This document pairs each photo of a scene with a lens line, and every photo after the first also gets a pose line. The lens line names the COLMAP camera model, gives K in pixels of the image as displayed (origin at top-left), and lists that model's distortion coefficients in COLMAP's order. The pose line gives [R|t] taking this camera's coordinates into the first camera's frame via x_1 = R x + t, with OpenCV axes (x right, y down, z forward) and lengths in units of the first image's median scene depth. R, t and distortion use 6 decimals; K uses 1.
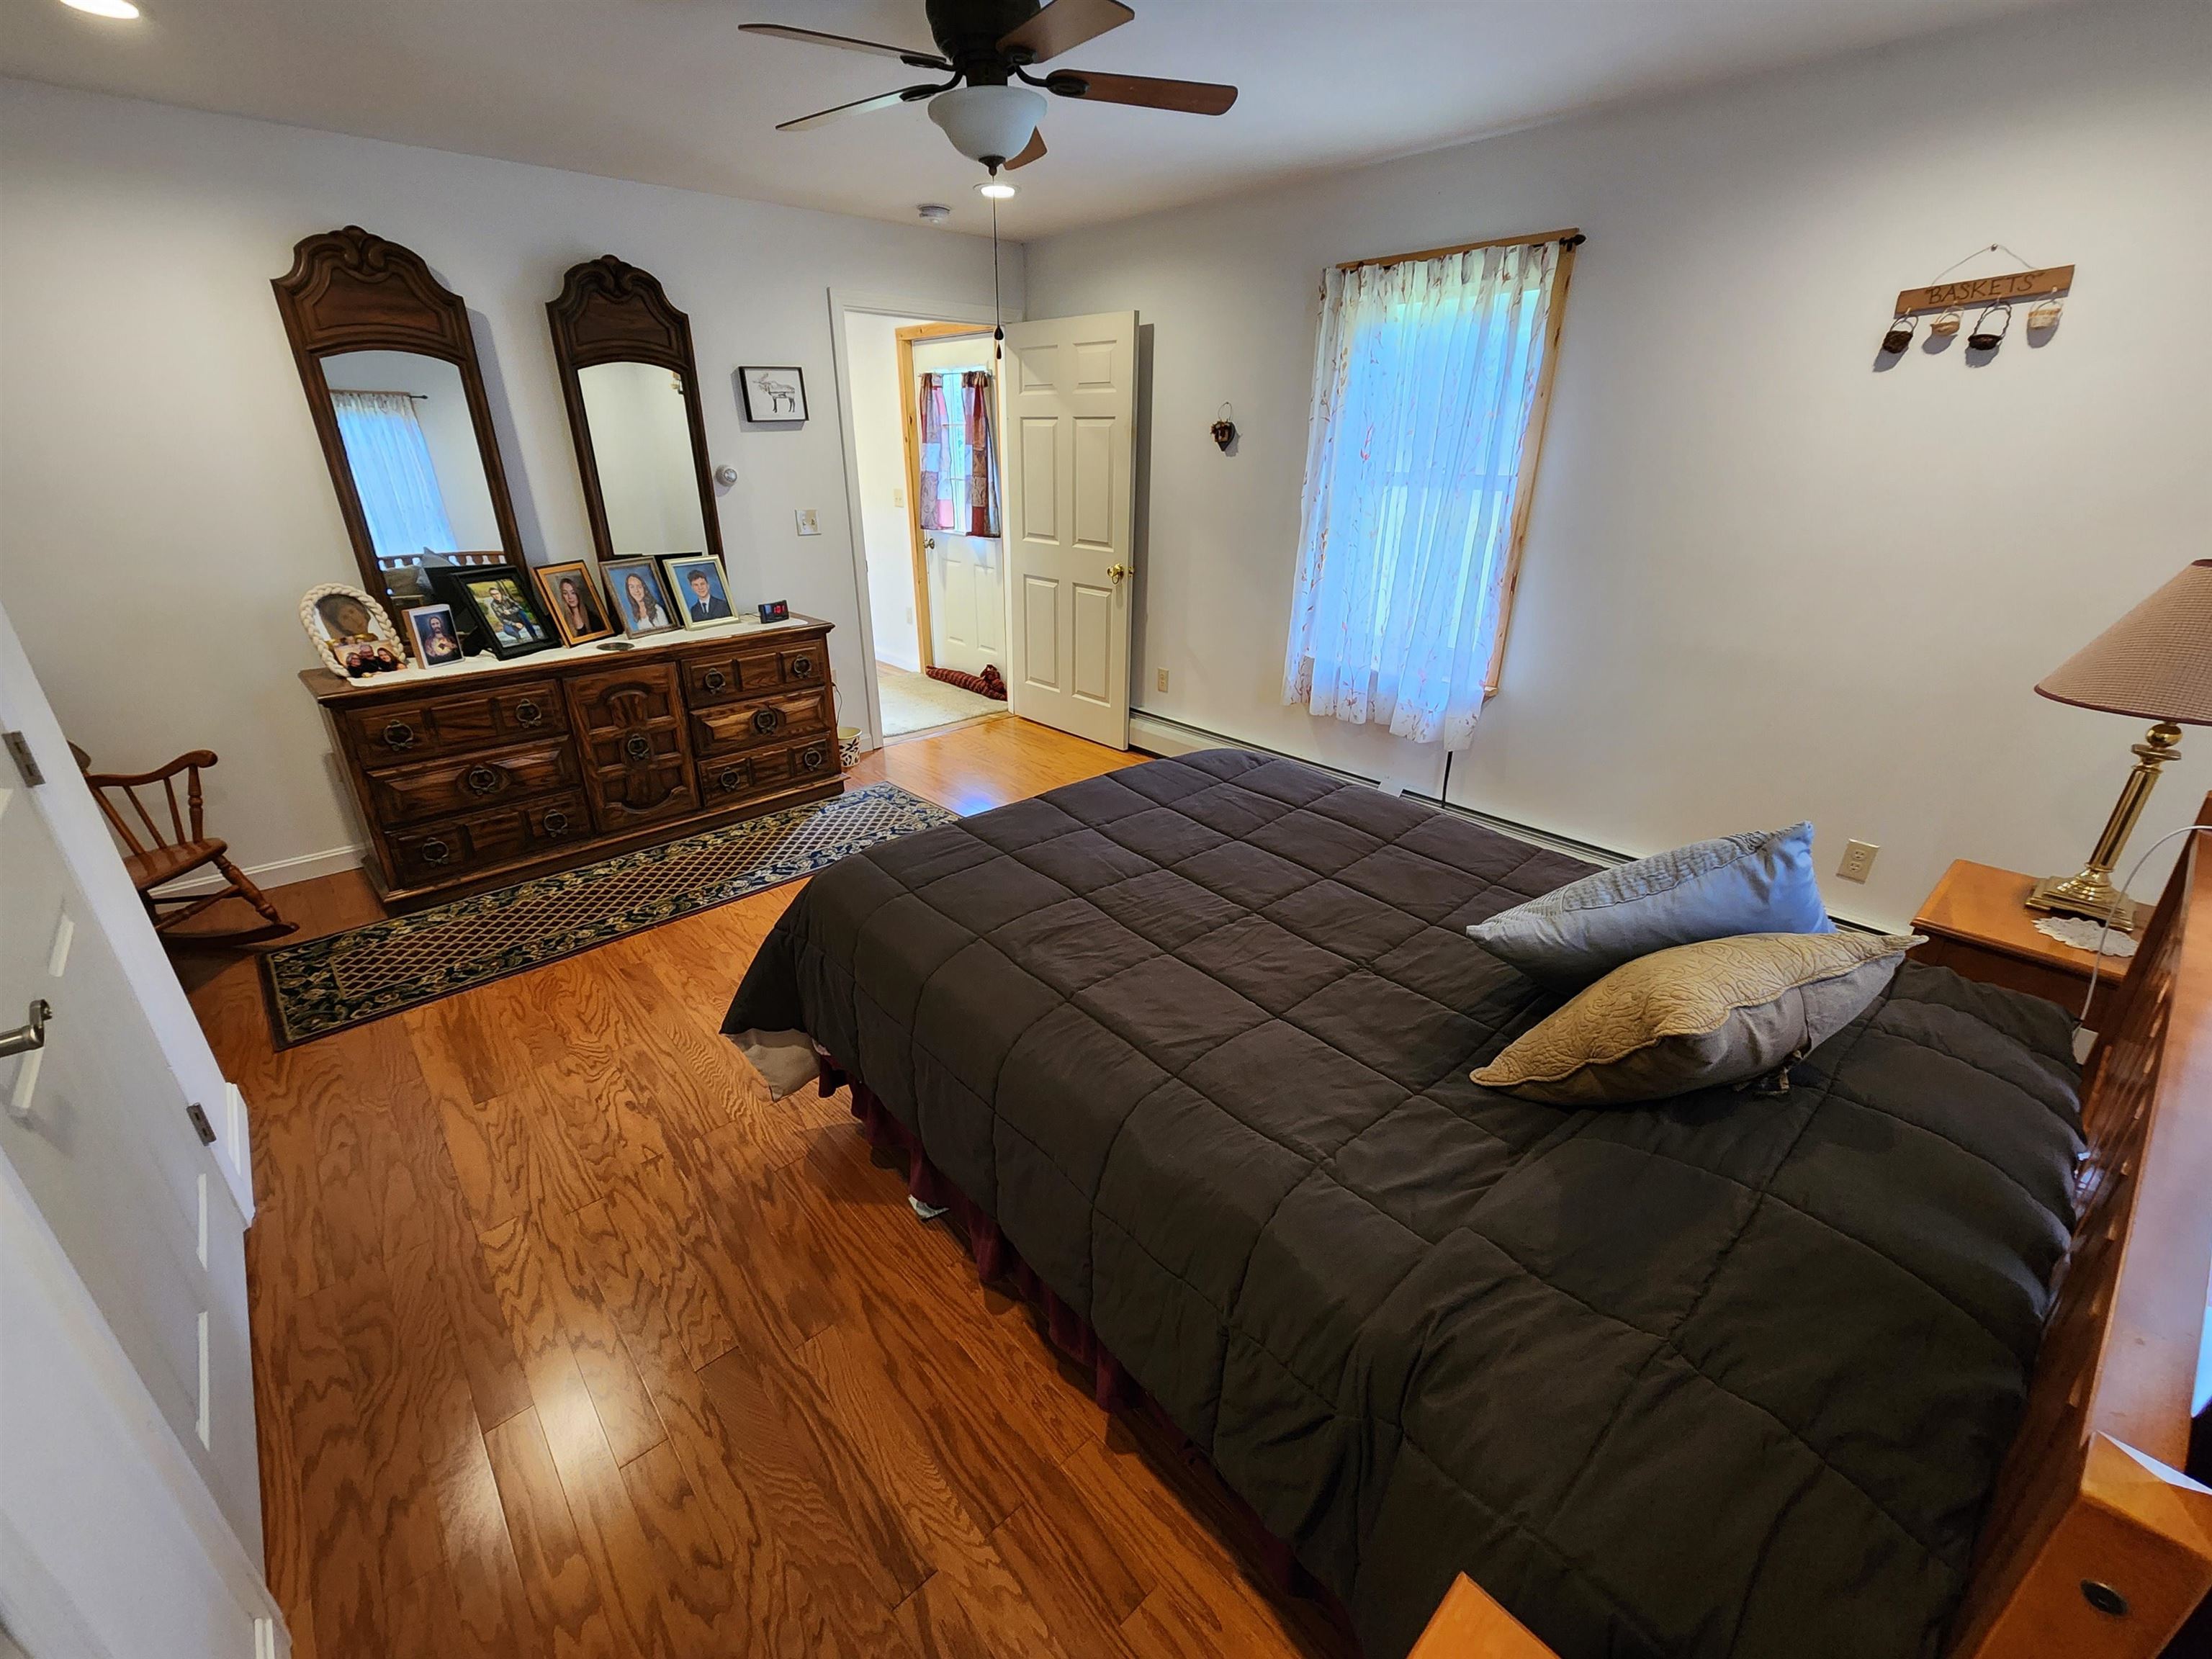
lens RADIAL K [[912.5, 0, 1105.1], [0, 912.5, 821.2], [0, 0, 1]] dist [-0.000544, 0.000241]
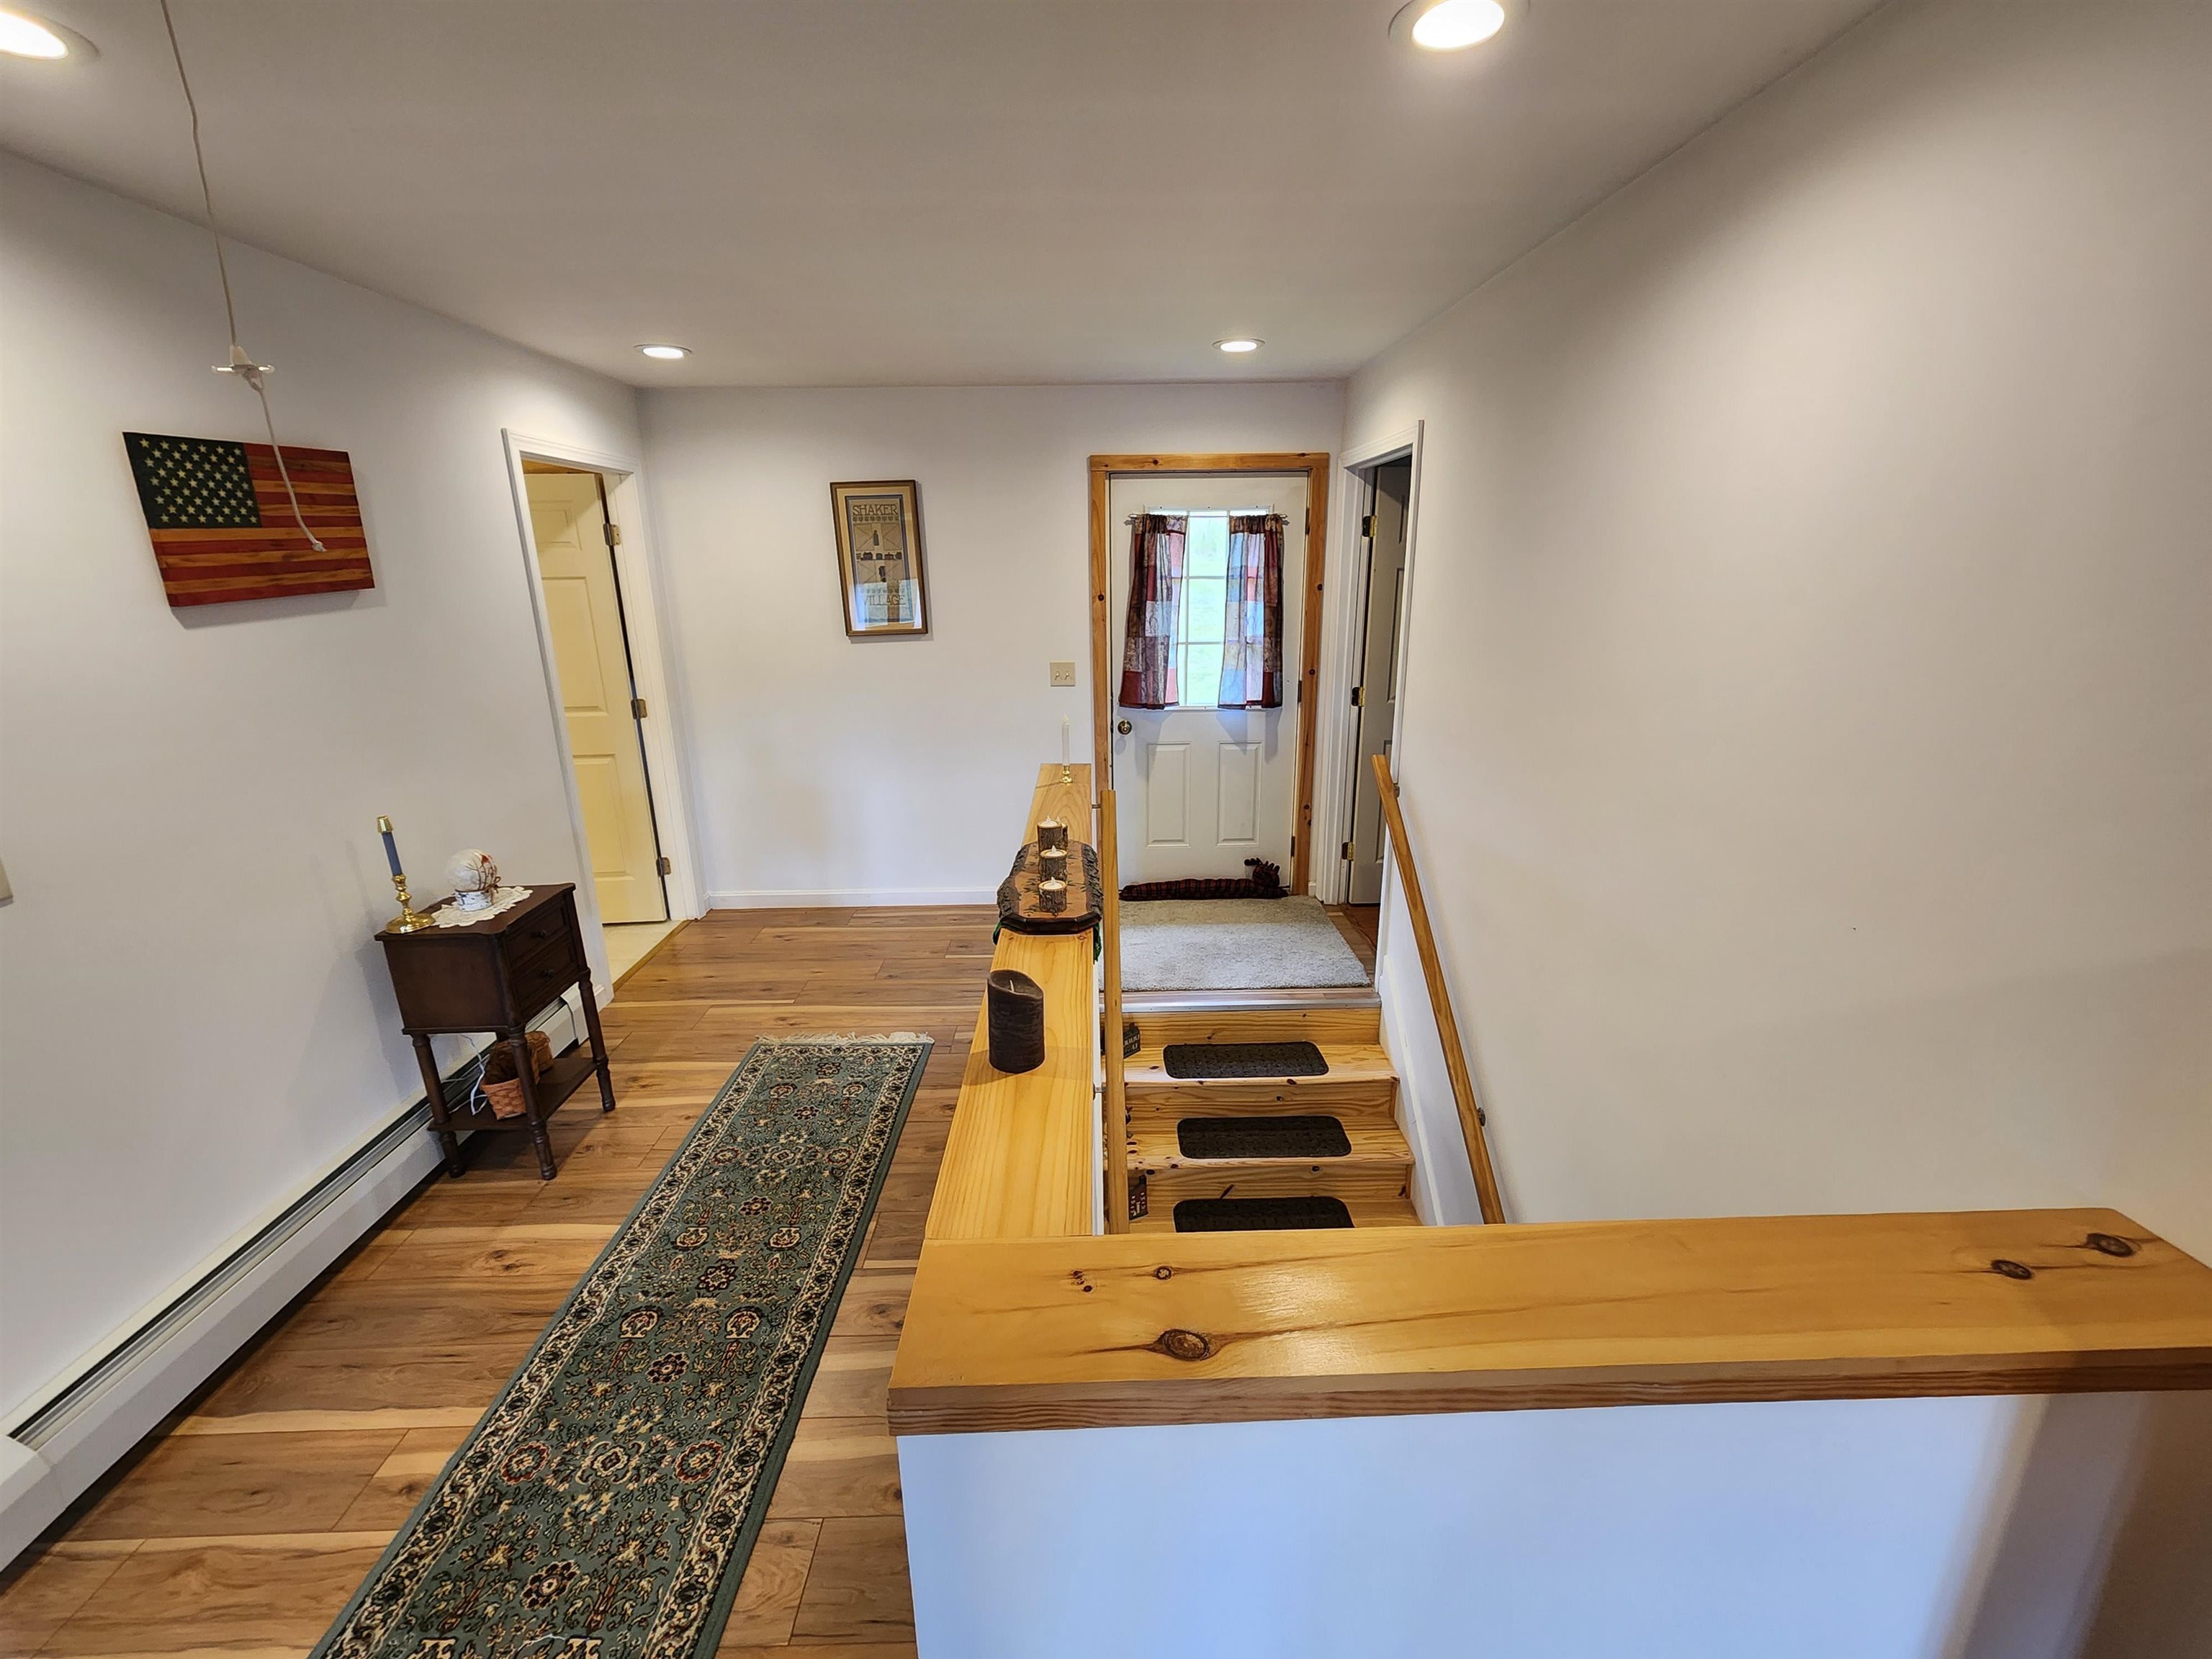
lens RADIAL K [[912.5, 0, 1105.1], [0, 912.5, 821.2], [0, 0, 1]] dist [-0.000544, 0.000241]
pose [[0.662580, -0.214739, 0.717548, -0.805413], [0.293756, 0.955766, 0.014778, -0.259130], [-0.688982, 0.200992, 0.696352, 0.528275]]
